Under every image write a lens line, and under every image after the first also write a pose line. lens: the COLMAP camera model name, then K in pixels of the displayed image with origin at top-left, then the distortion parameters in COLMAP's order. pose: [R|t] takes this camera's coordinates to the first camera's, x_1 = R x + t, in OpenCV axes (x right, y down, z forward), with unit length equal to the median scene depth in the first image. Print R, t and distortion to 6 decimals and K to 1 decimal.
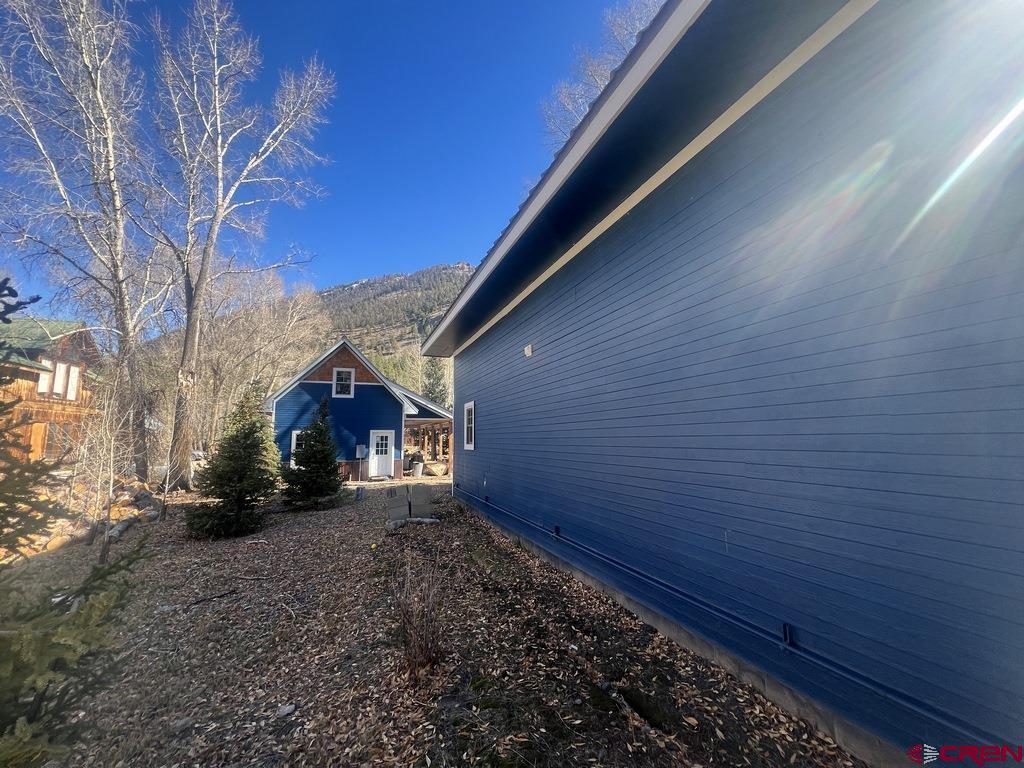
lens RADIAL K [[411.2, 0, 510.1], [0, 411.2, 384.3], [0, 0, 1]] dist [0.001639, 0.000068]
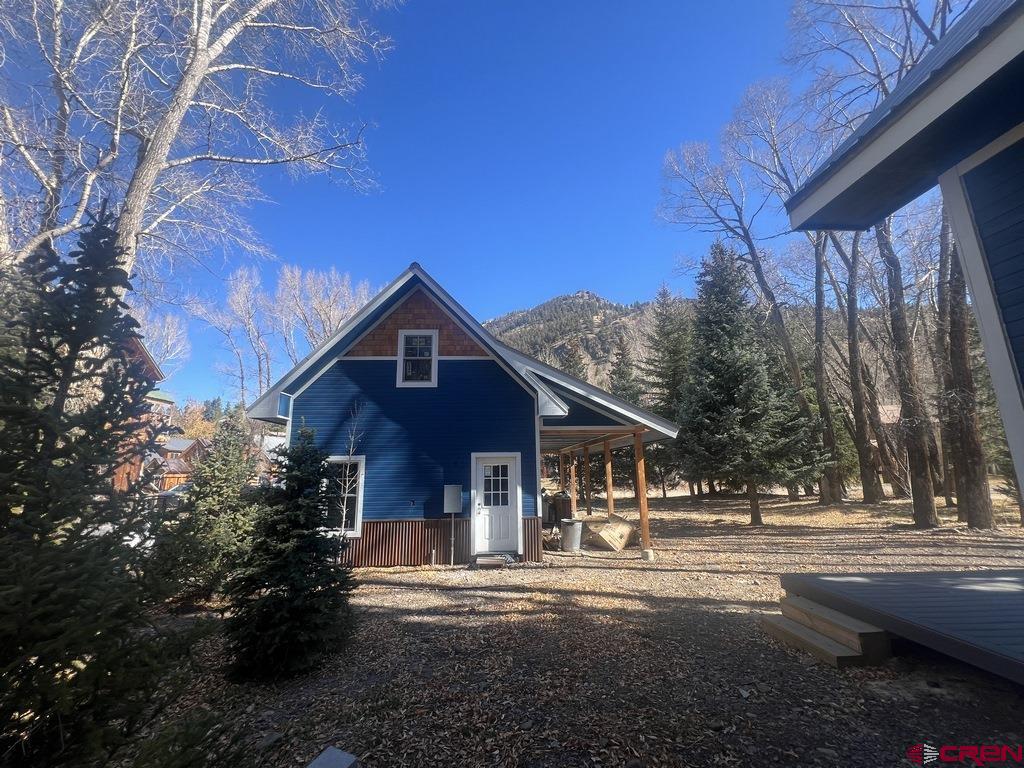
lens RADIAL K [[411.2, 0, 509.2], [0, 411.2, 384.3], [0, 0, 1]] dist [0.001639, 0.000068]
pose [[0.952525, -0.066129, -0.297192, -0.150790], [0.044449, 0.995873, -0.079130, 0.071632], [0.301198, 0.062163, 0.951533, 0.552861]]
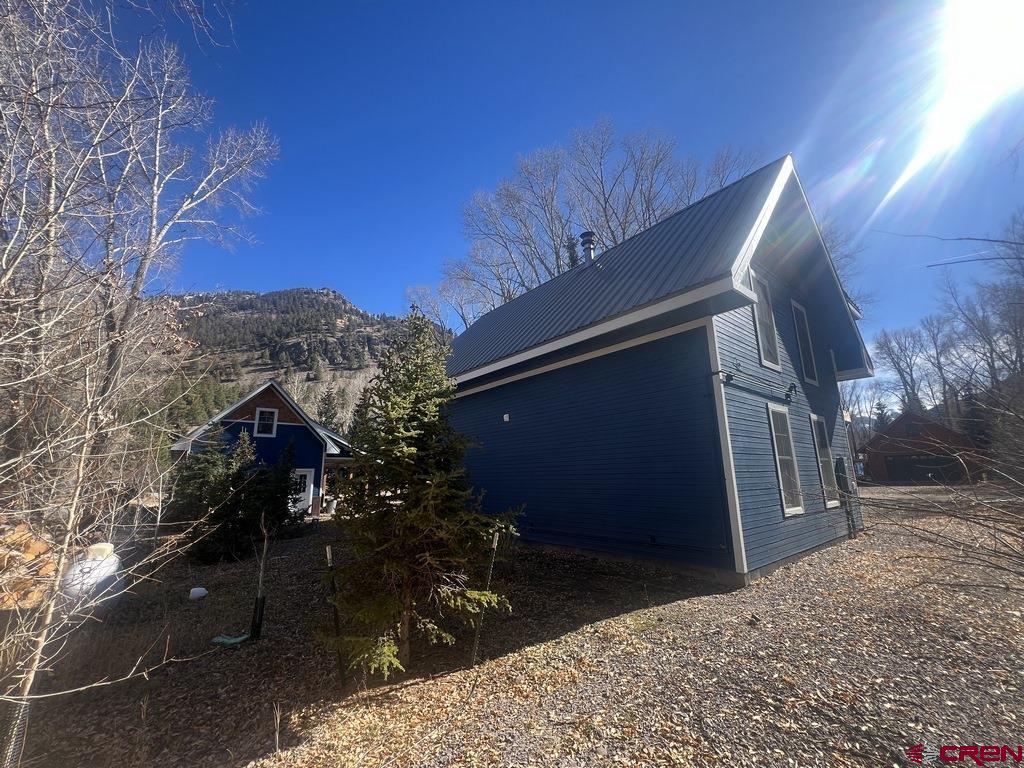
lens RADIAL K [[411.2, 0, 509.4], [0, 411.2, 385.0], [0, 0, 1]] dist [0.001639, 0.000068]
pose [[0.947985, 0.062320, 0.312155, -0.150831], [-0.033519, 0.994739, -0.096800, -0.017542], [-0.316545, 0.081302, 0.945087, -0.180431]]
